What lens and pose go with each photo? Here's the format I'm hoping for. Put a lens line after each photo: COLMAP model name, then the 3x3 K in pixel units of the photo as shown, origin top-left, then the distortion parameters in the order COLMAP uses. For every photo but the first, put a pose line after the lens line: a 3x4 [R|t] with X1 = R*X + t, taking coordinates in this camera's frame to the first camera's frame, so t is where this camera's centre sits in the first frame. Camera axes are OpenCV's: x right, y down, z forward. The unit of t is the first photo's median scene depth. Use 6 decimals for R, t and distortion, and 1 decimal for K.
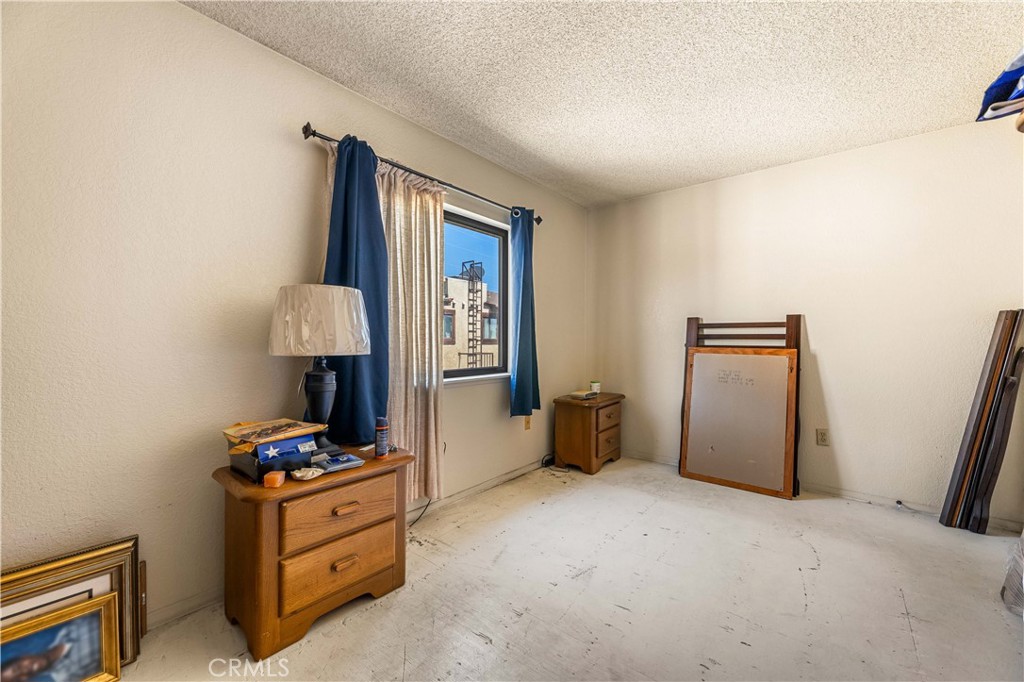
lens RADIAL K [[393.0, 0, 506.9], [0, 393.0, 340.8], [0, 0, 1]] dist [-0.001714, -0.000167]
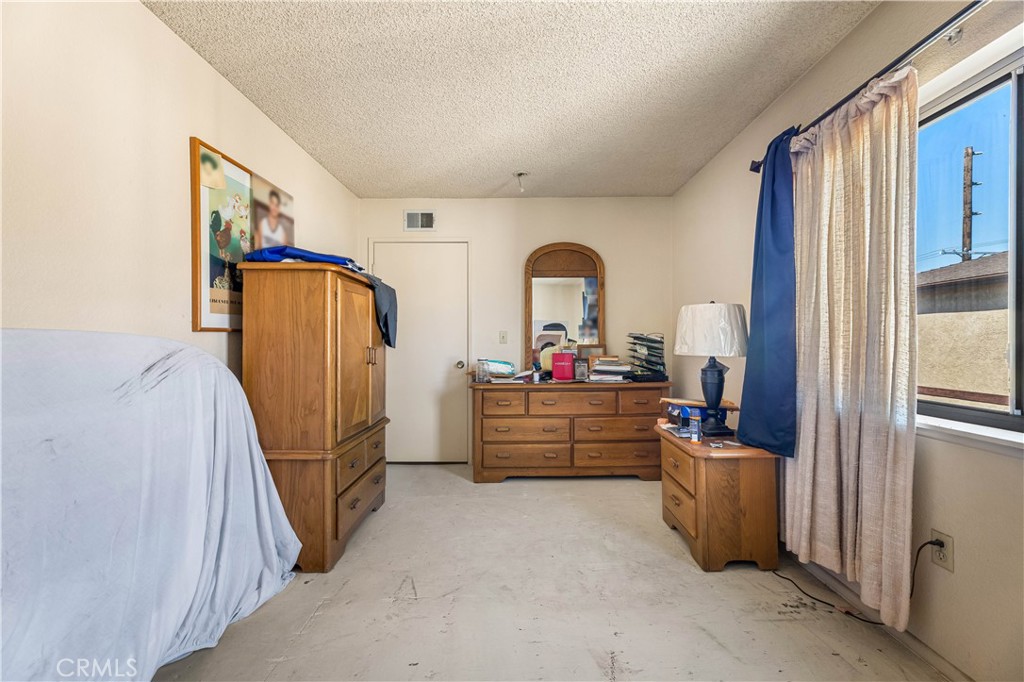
lens RADIAL K [[407.6, 0, 517.8], [0, 407.6, 341.4], [0, 0, 1]] dist [-0.000297, 0.000004]
pose [[-0.745137, -0.001356, -0.666910, 0.606423], [0.001712, 0.999991, -0.003947, -0.005281], [0.666909, -0.004083, -0.745128, 1.047775]]
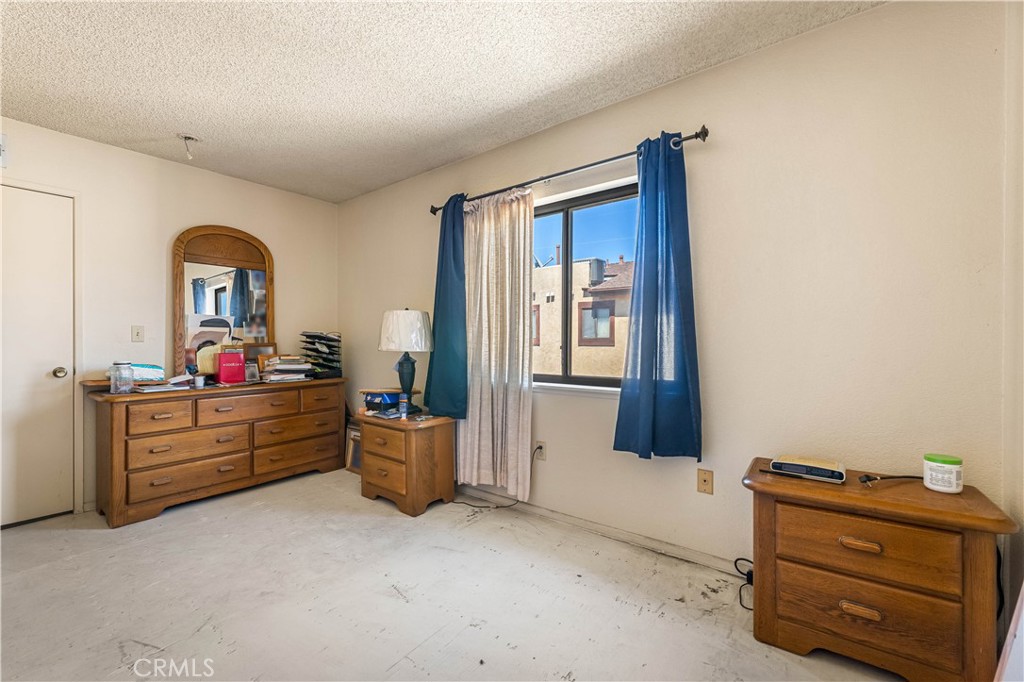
lens RADIAL K [[423.8, 0, 500.3], [0, 423.8, 341.7], [0, 0, 1]] dist [0.002090, 0.000191]
pose [[0.047168, -0.000053, -0.998887, 0.882432], [0.001249, 0.999999, 0.000006, -0.003128], [0.998886, -0.001247, 0.047168, 0.867101]]
